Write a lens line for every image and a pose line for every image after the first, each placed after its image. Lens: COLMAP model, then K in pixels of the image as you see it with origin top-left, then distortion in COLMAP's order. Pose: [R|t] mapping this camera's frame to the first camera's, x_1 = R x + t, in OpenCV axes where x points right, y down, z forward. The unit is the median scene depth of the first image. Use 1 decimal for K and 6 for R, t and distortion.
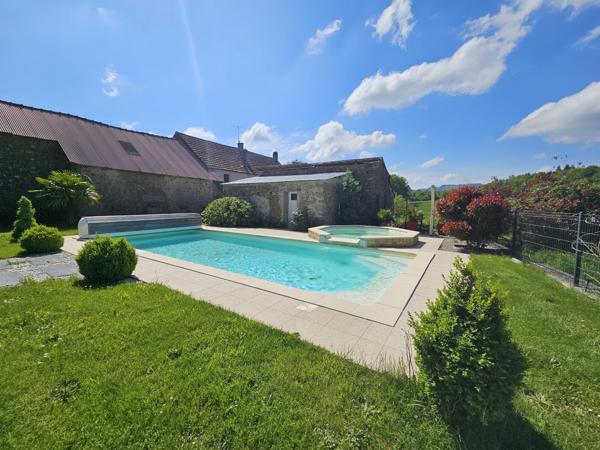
lens RADIAL K [[246.9, 0, 300.0], [0, 246.9, 225.0], [0, 0, 1]] dist [-0.001423, -0.000002]
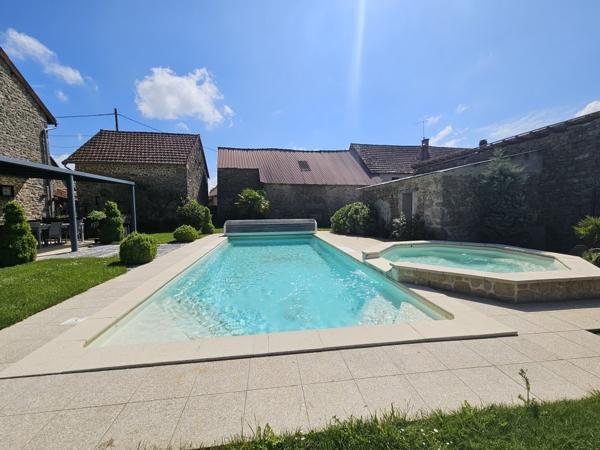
lens RADIAL K [[246.9, 0, 300.0], [0, 246.9, 225.0], [0, 0, 1]] dist [-0.001423, -0.000002]
pose [[0.651841, 0.033017, -0.757637, 0.296453], [-0.052446, 0.998622, -0.001604, -0.015872], [0.756540, 0.040781, 0.652674, 0.237874]]
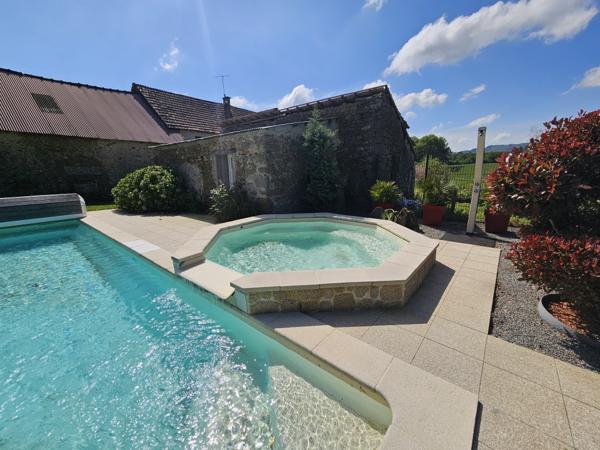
lens RADIAL K [[246.9, 0, 300.0], [0, 246.9, 225.0], [0, 0, 1]] dist [-0.001423, -0.000002]
pose [[0.993047, 0.000342, -0.117722, 0.199298], [0.014767, 0.991735, 0.127448, -0.035444], [0.116793, -0.128300, 0.984834, 0.378293]]
